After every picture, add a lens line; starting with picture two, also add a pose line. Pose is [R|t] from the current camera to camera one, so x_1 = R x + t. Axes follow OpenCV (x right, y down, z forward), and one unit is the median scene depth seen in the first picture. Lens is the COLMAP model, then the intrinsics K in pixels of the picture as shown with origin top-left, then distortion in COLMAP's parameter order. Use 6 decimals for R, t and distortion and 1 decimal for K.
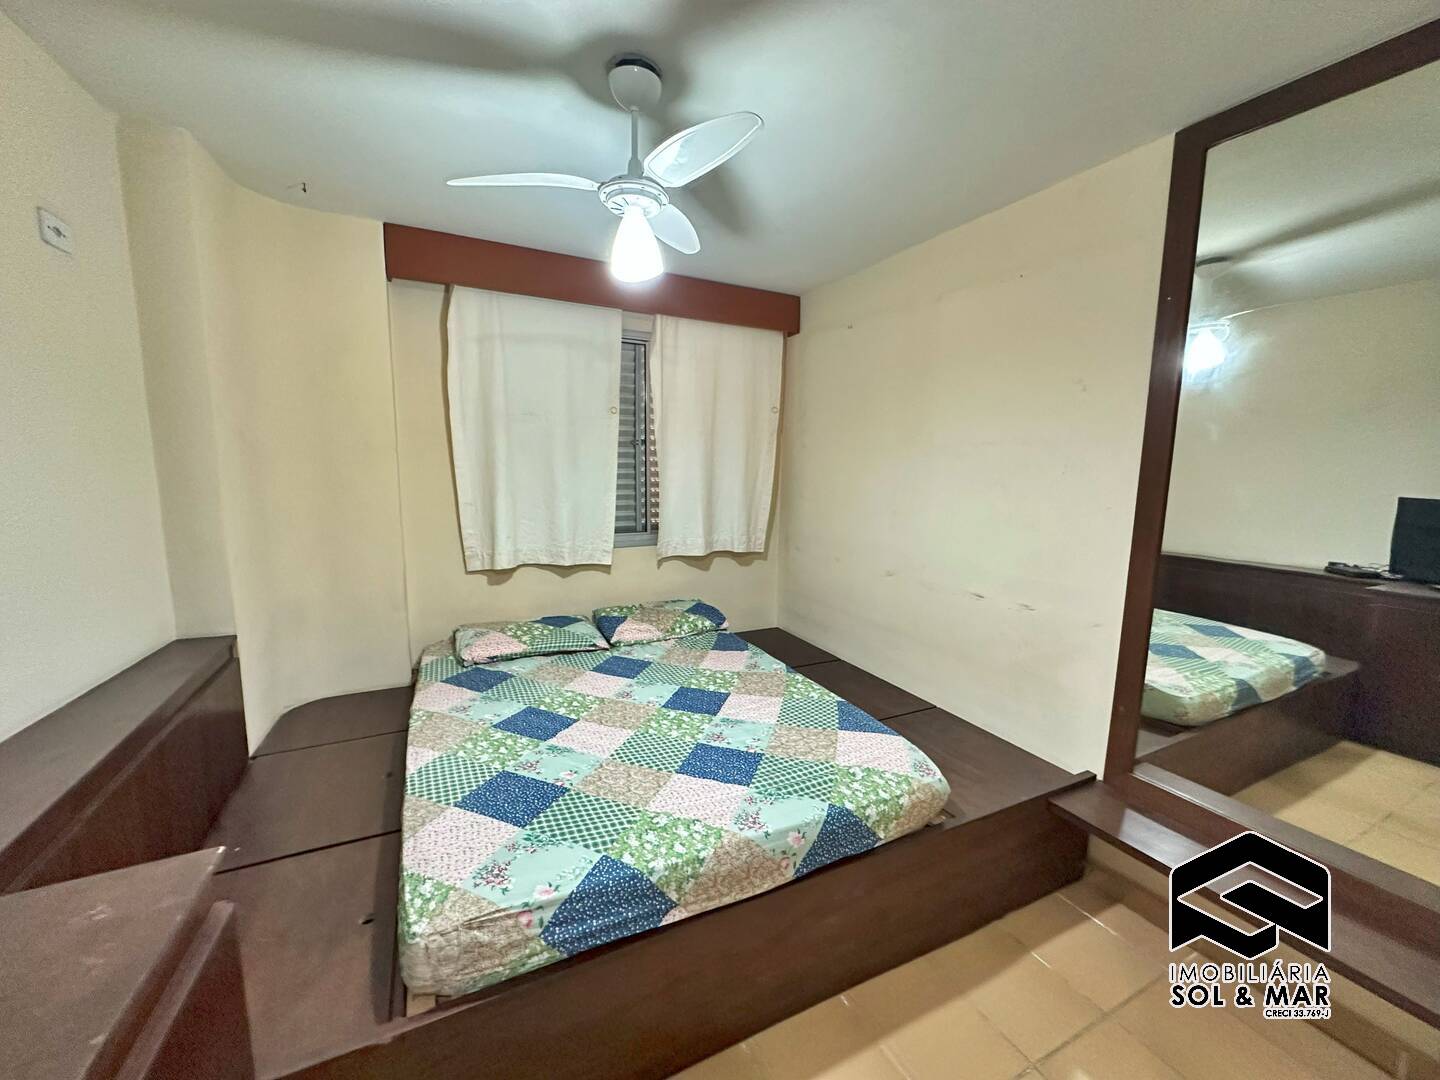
lens RADIAL K [[574.1, 0, 718.3], [0, 574.1, 539.2], [0, 0, 1]] dist [-0.001759, 0.000545]
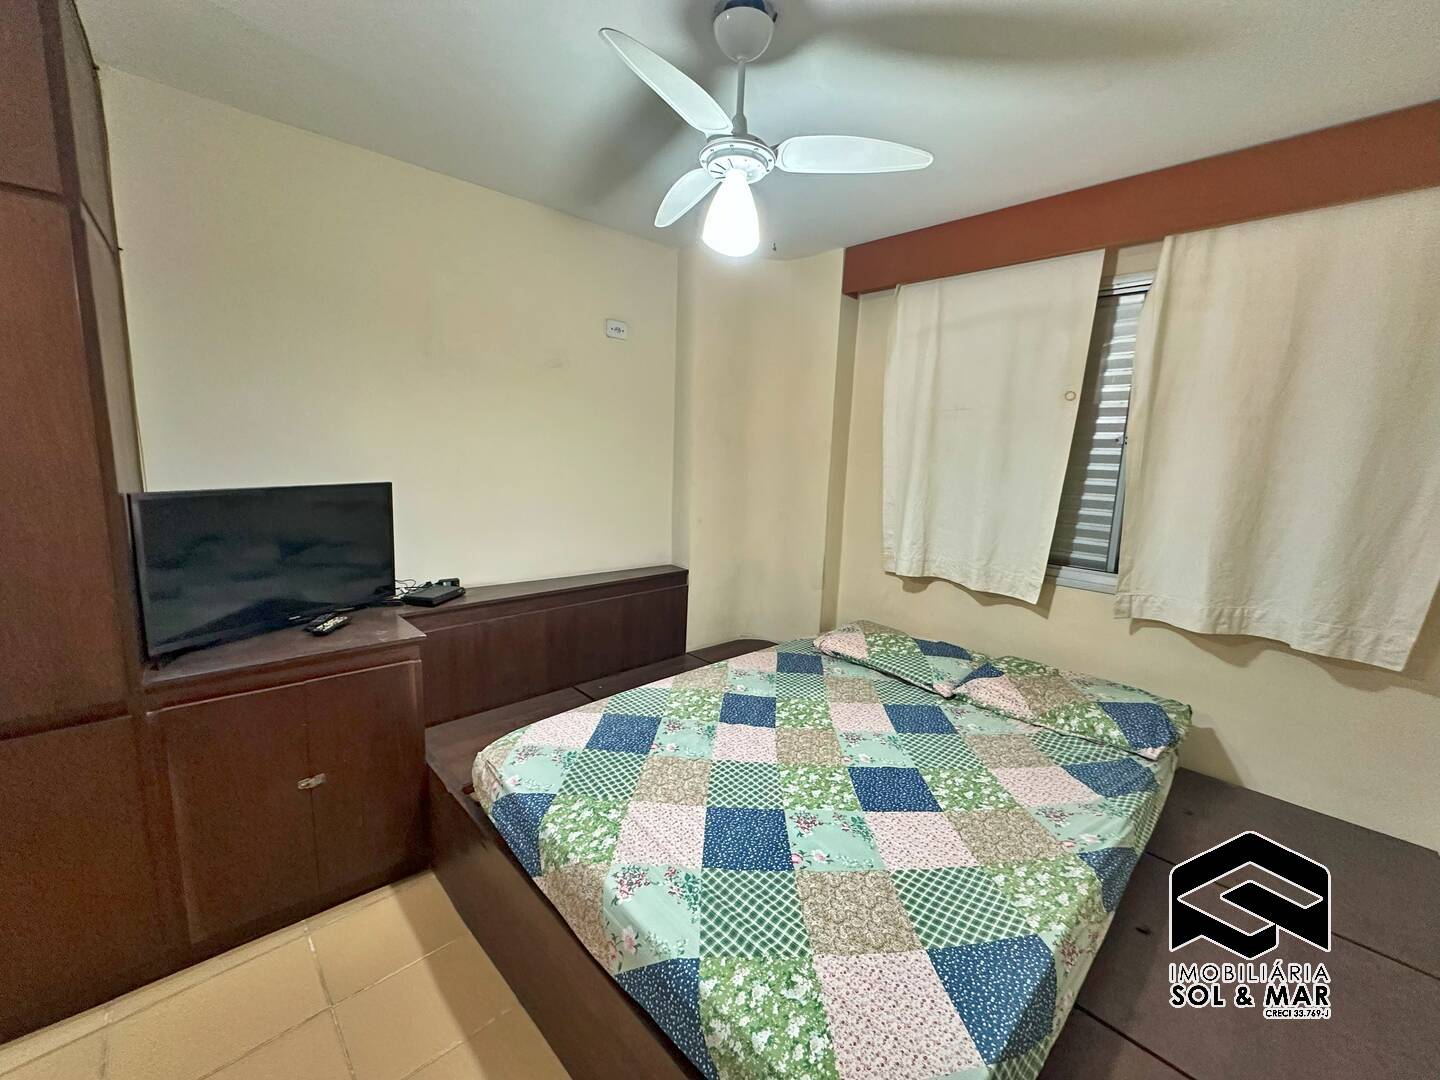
lens RADIAL K [[574.1, 0, 718.5], [0, 574.1, 538.2], [0, 0, 1]] dist [-0.001759, 0.000545]
pose [[0.304363, 0.139559, -0.942277, 0.478996], [-0.159368, 0.982727, 0.094073, -0.056533], [0.939130, 0.121537, 0.321347, 0.466741]]
